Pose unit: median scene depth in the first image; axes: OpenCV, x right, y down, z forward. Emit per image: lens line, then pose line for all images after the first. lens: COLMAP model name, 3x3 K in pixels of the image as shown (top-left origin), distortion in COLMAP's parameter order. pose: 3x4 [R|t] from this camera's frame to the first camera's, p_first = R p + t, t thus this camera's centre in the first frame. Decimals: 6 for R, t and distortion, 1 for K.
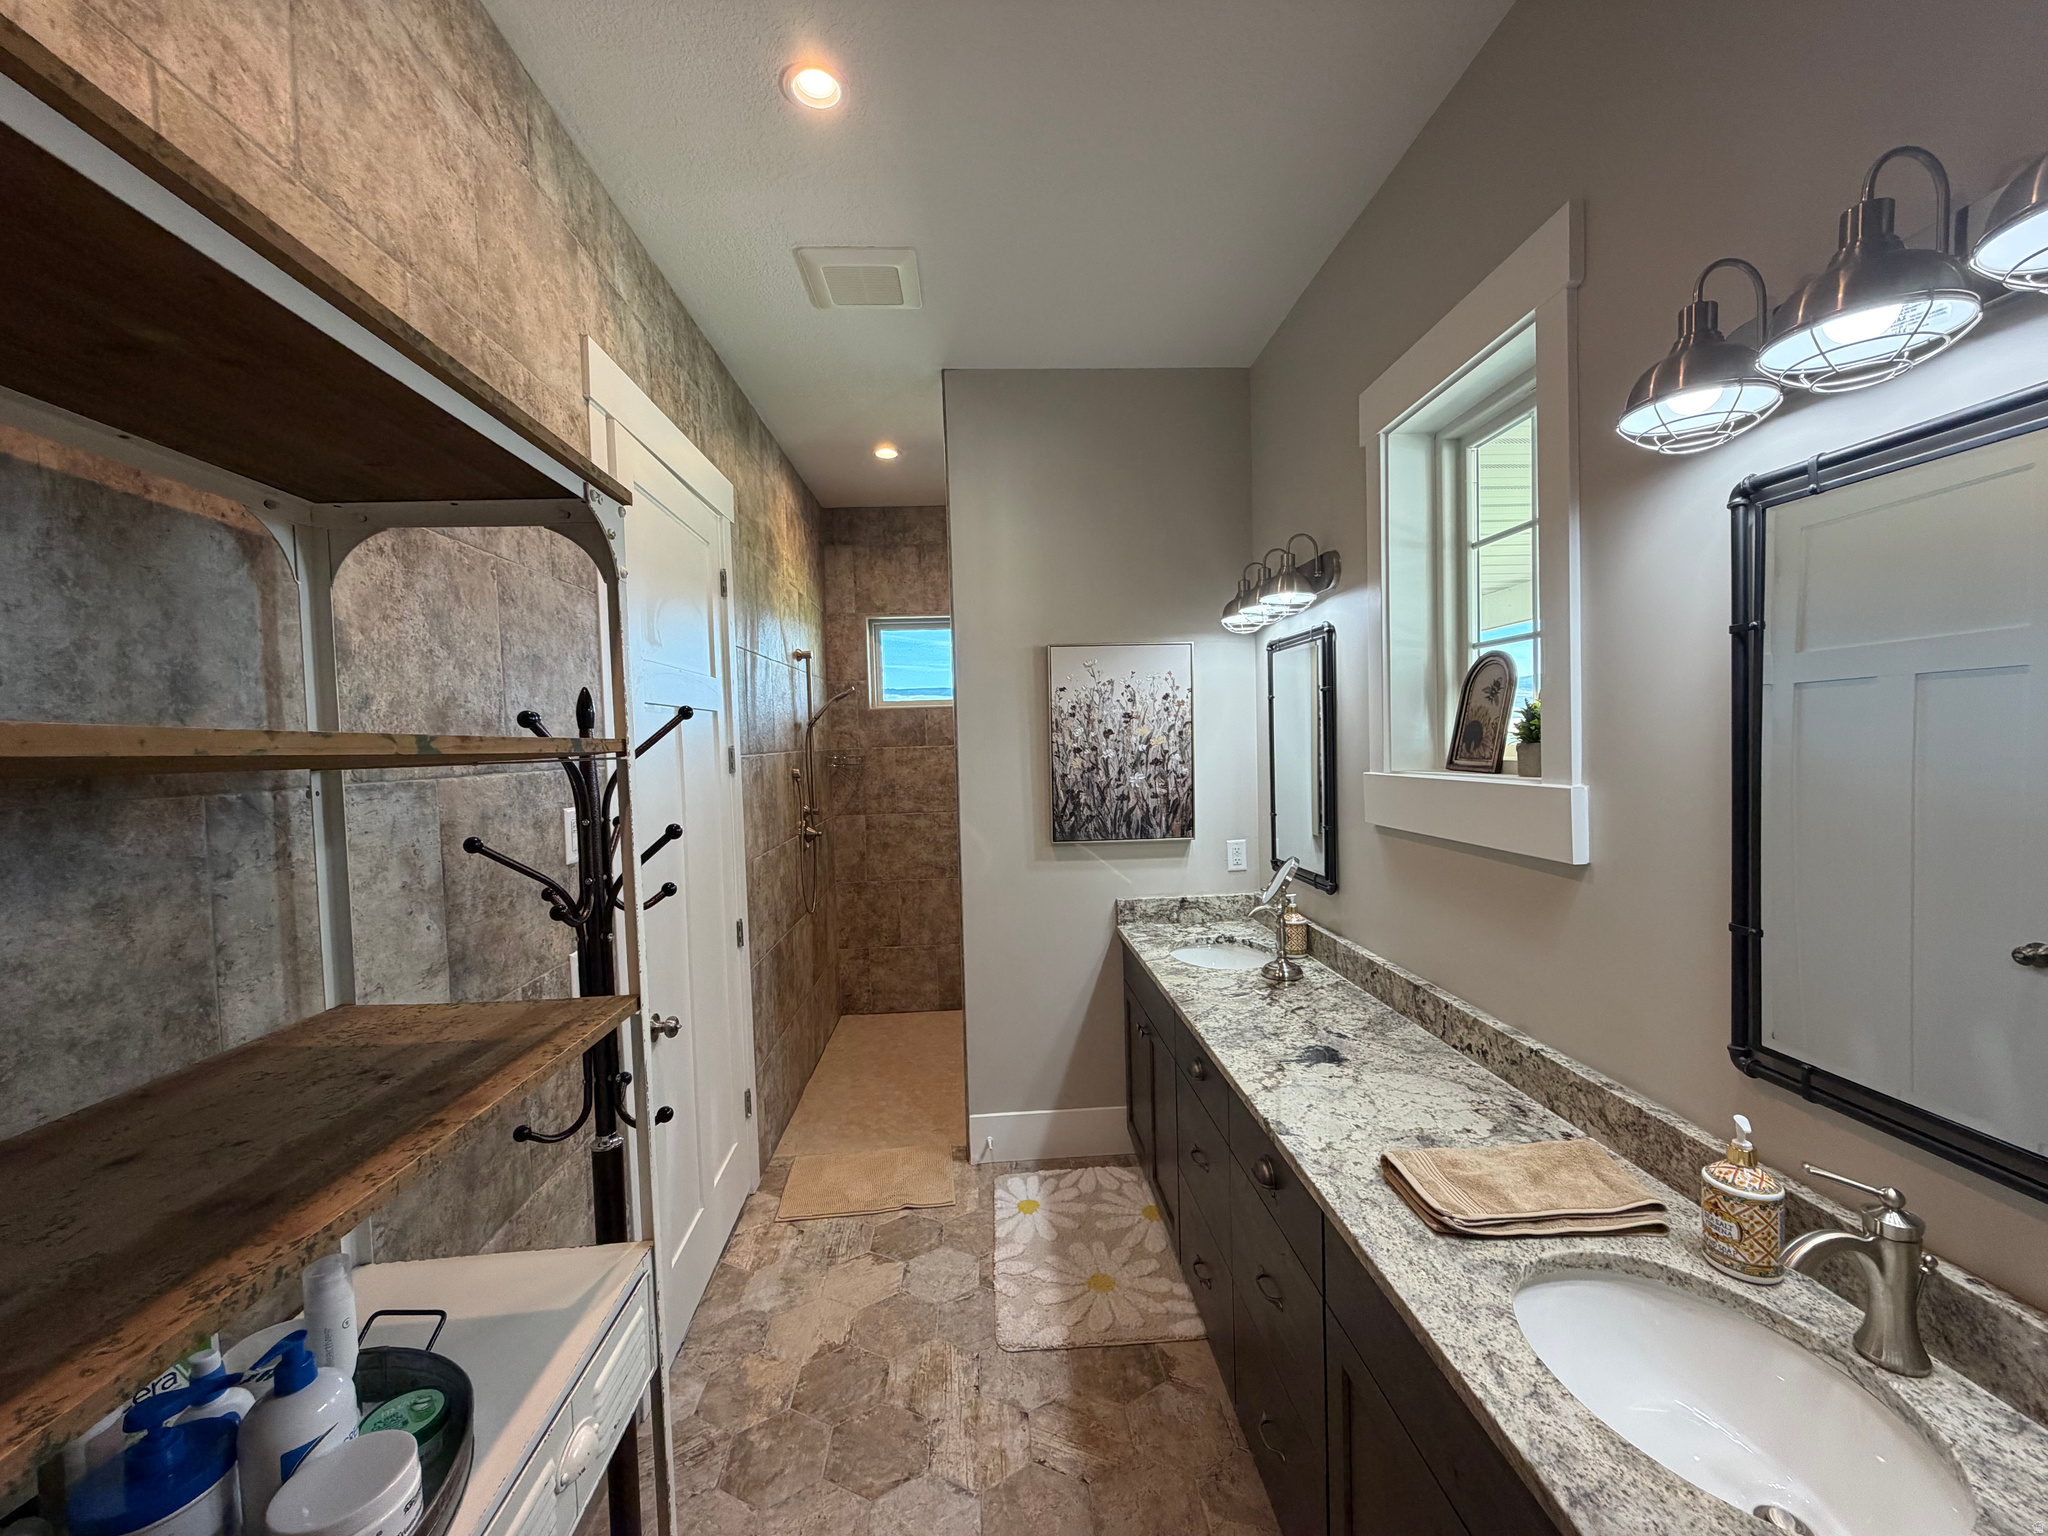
lens RADIAL K [[815.0, 0, 1031.6], [0, 815.0, 772.4], [0, 0, 1]] dist [0.000900, 0.000726]
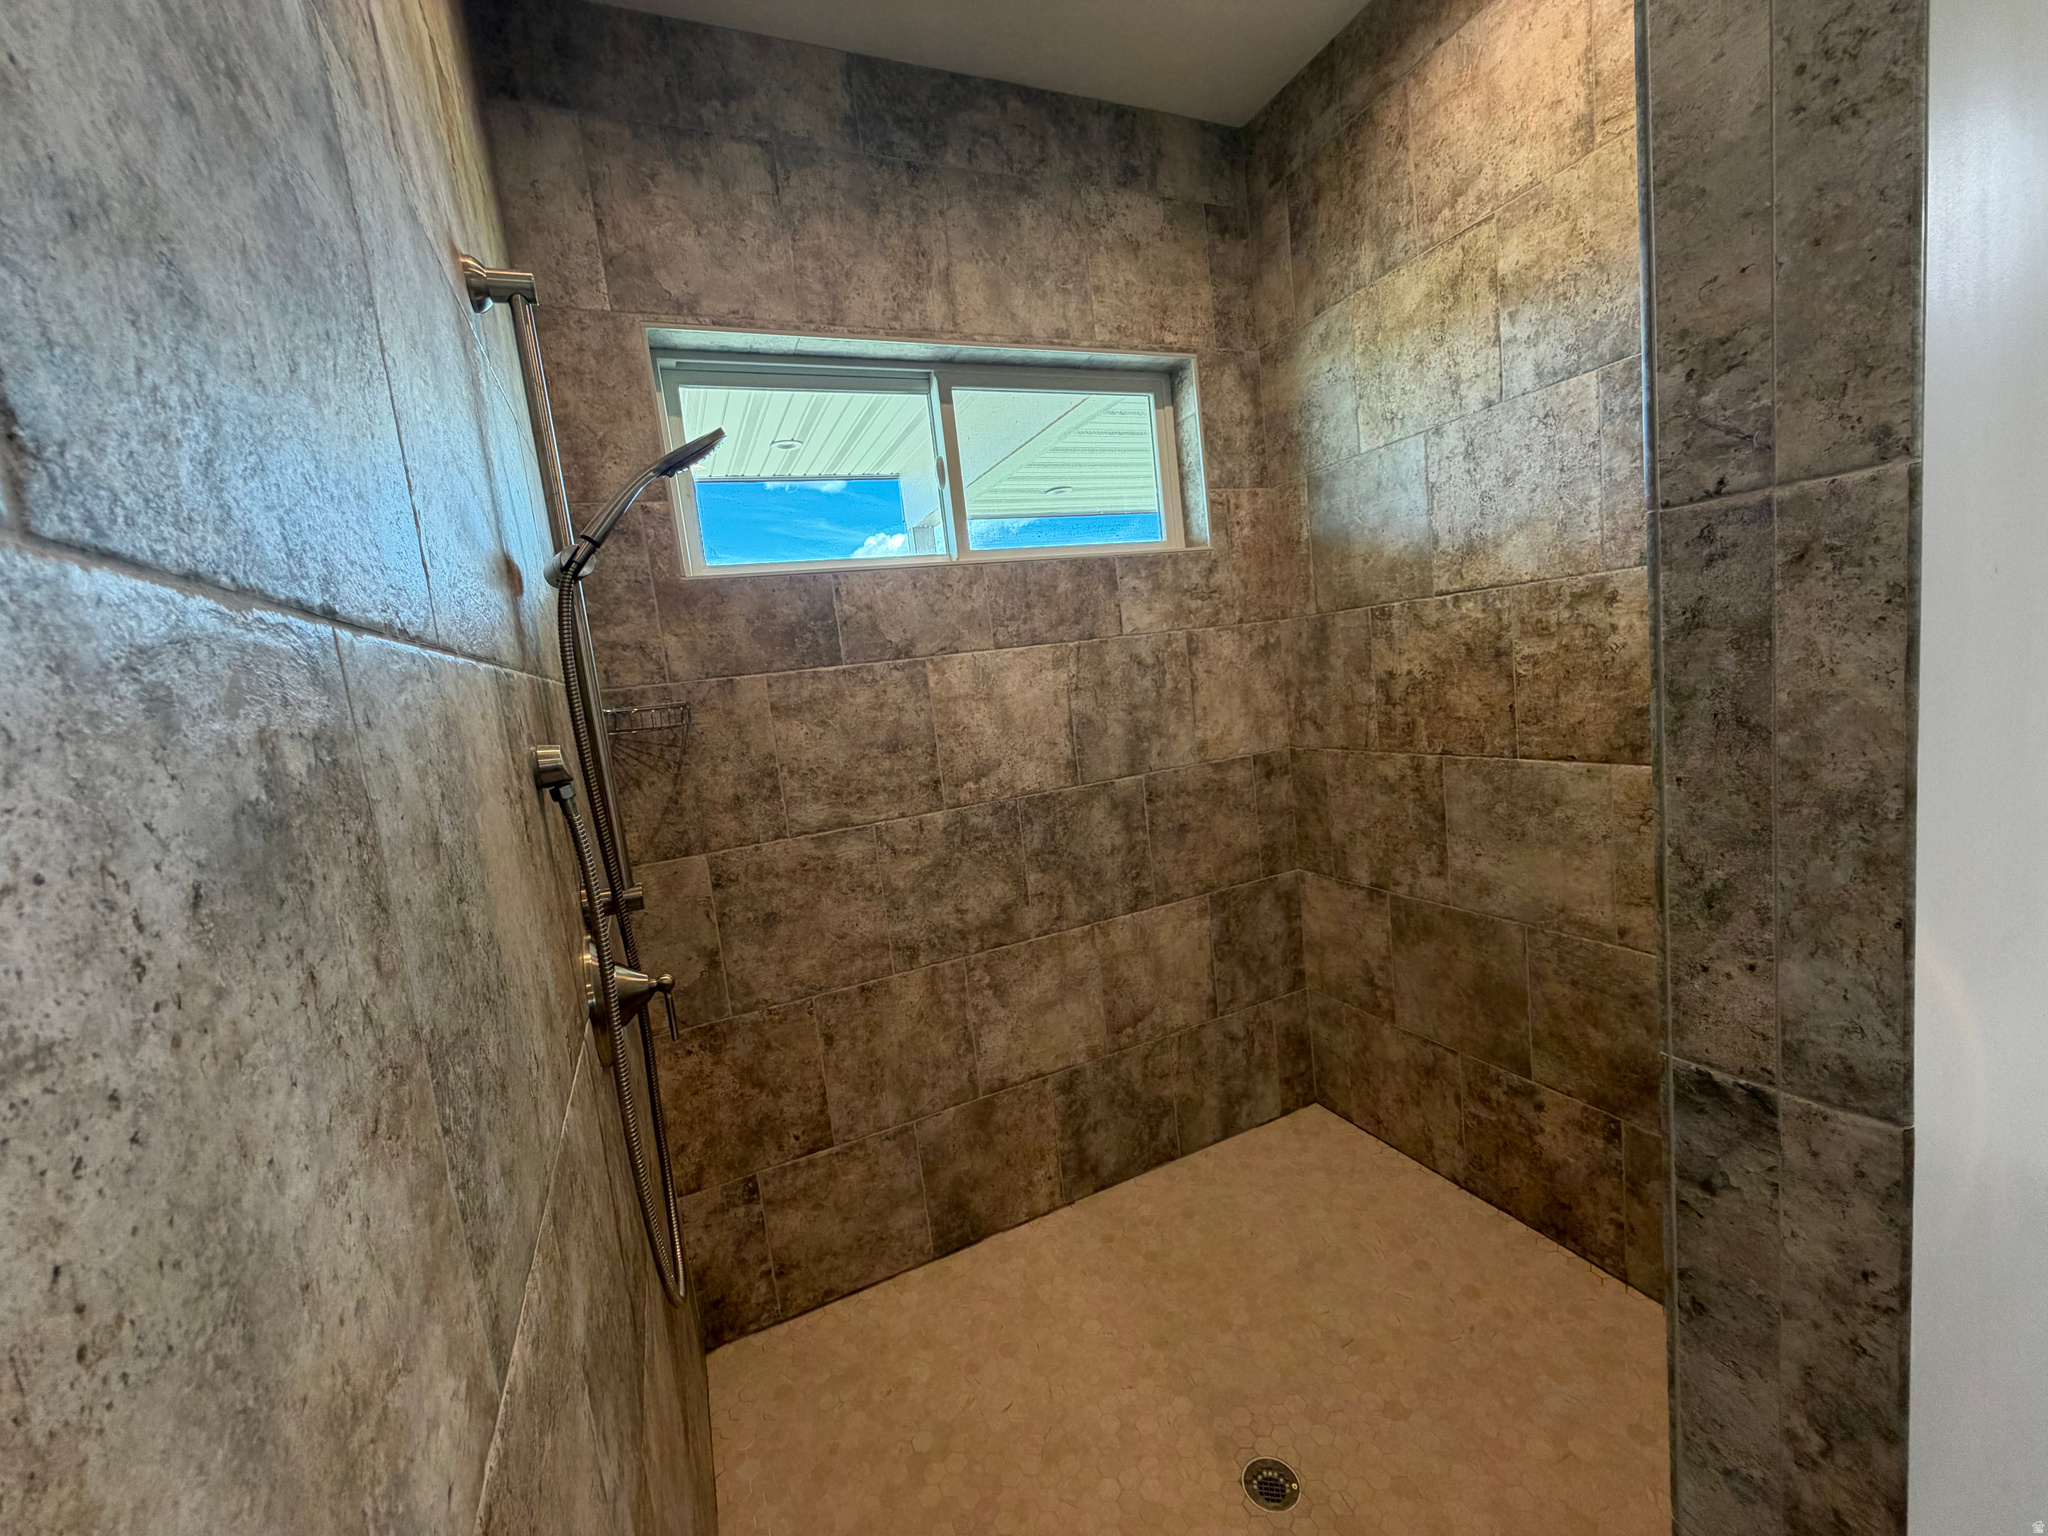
lens RADIAL K [[815.0, 0, 1022.5], [0, 815.0, 768.5], [0, 0, 1]] dist [0.000900, 0.000726]
pose [[0.933199, -0.118860, 0.339133, -0.191805], [0.100360, 0.992368, 0.071644, -0.001218], [-0.345060, -0.032823, 0.938006, 0.586261]]
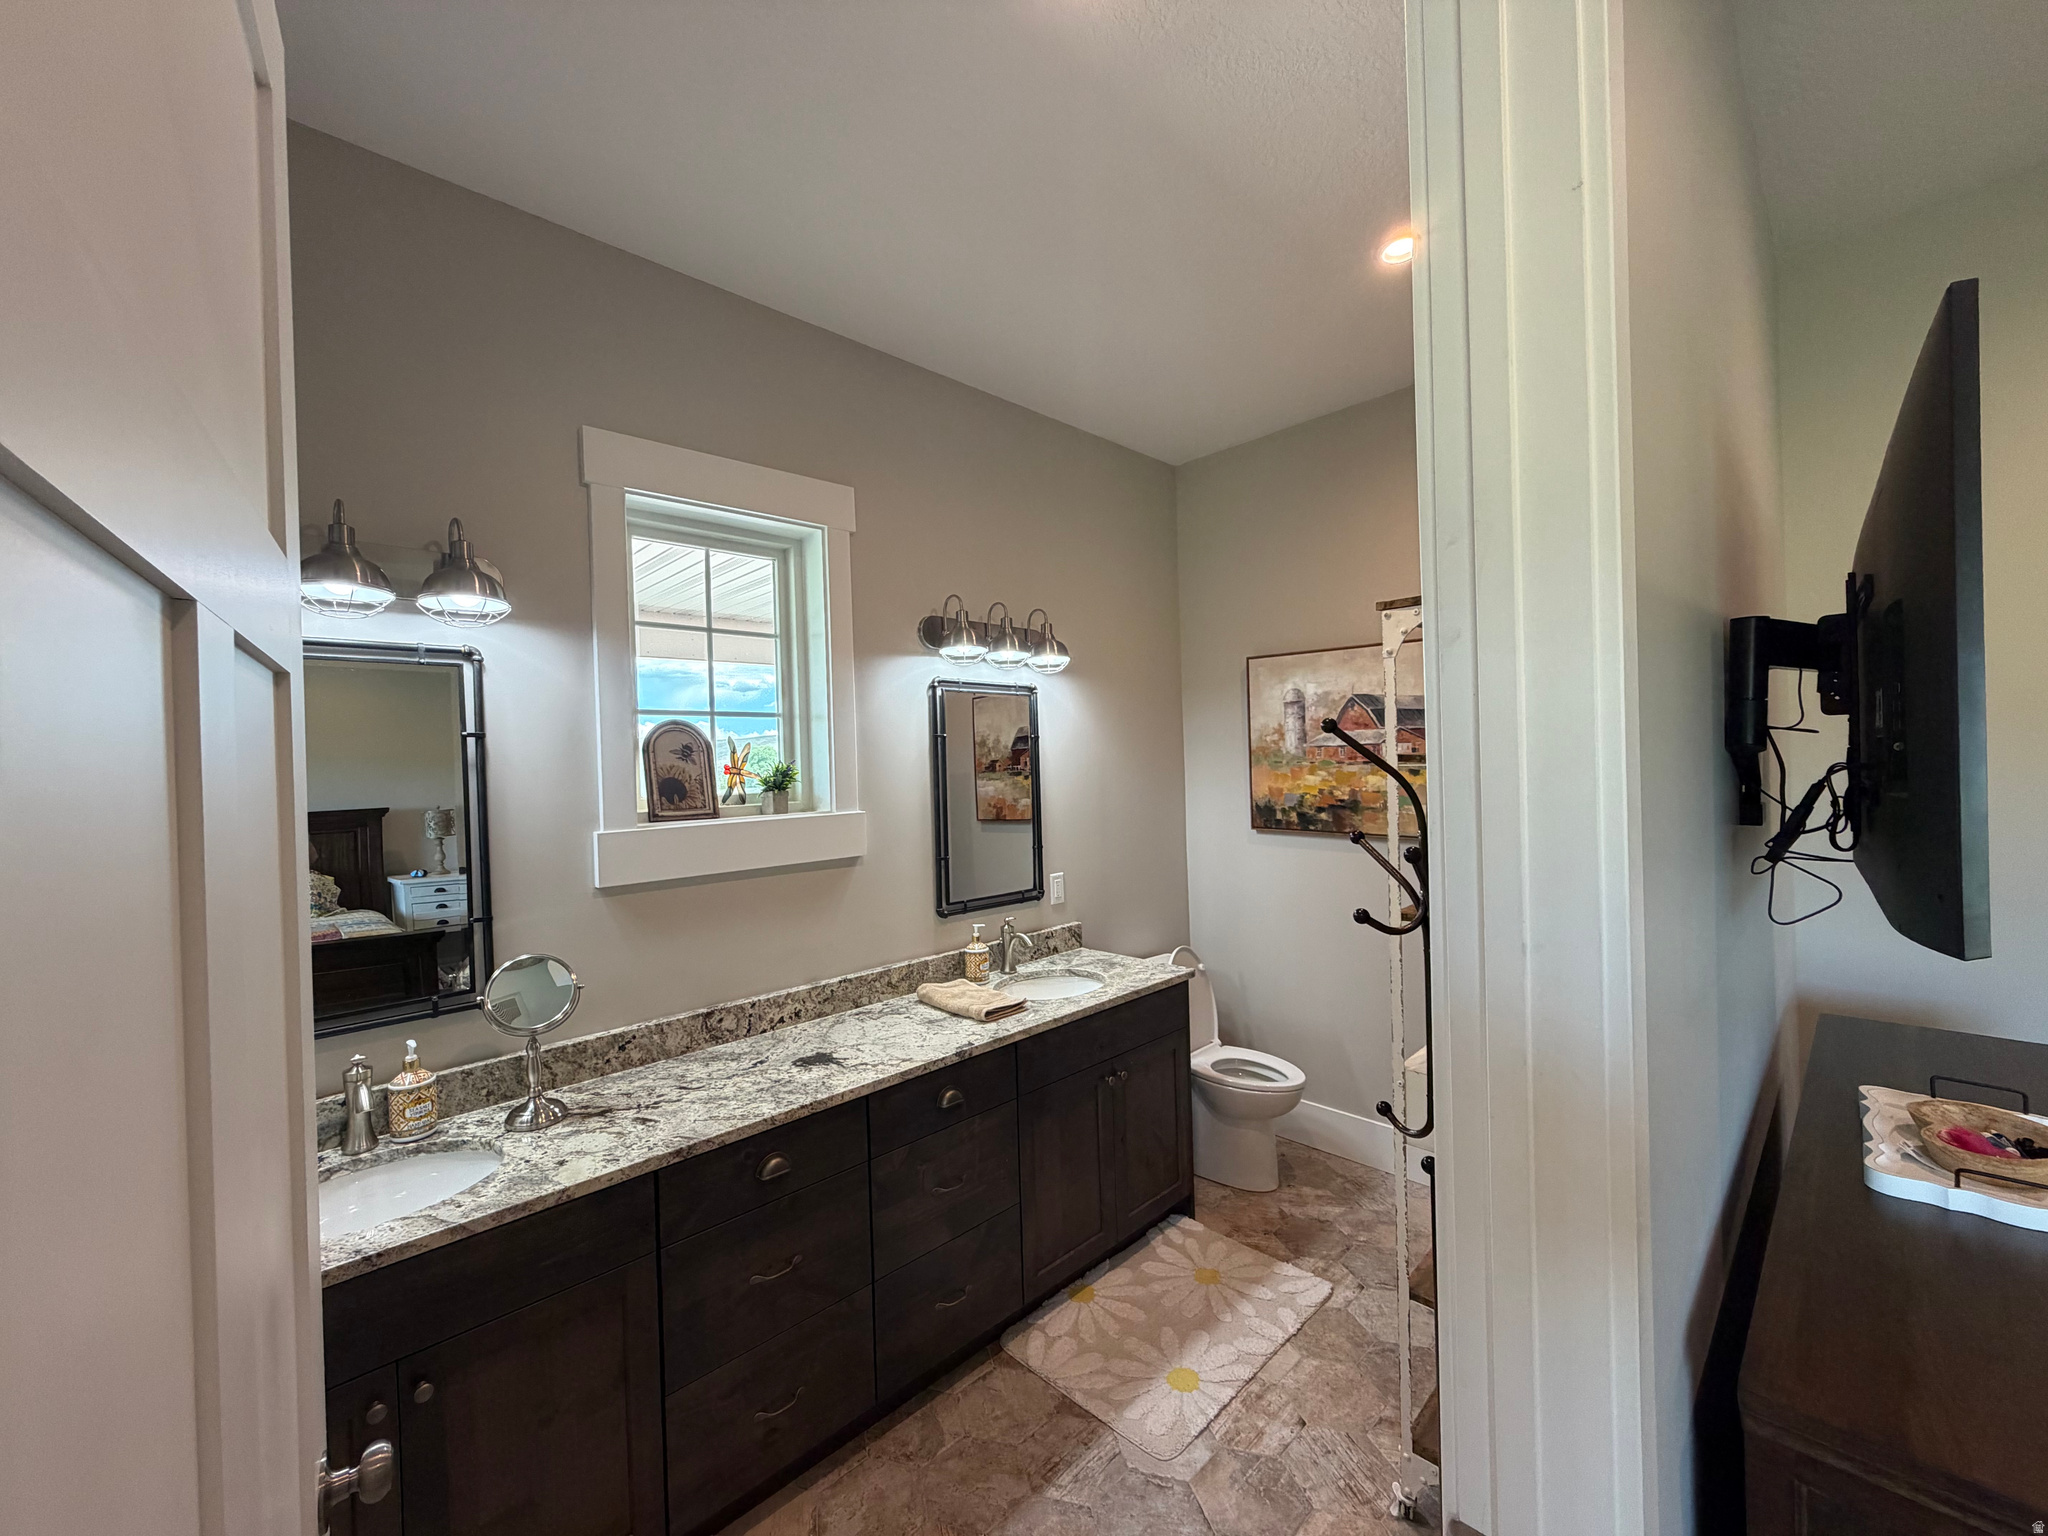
lens RADIAL K [[815.0, 0, 1021.5], [0, 815.0, 767.8], [0, 0, 1]] dist [0.000900, 0.000726]
pose [[-0.643034, 0.043528, 0.764600, -0.625861], [0.078666, 0.996857, 0.009408, -0.045404], [-0.761787, 0.066197, -0.644437, 1.281188]]
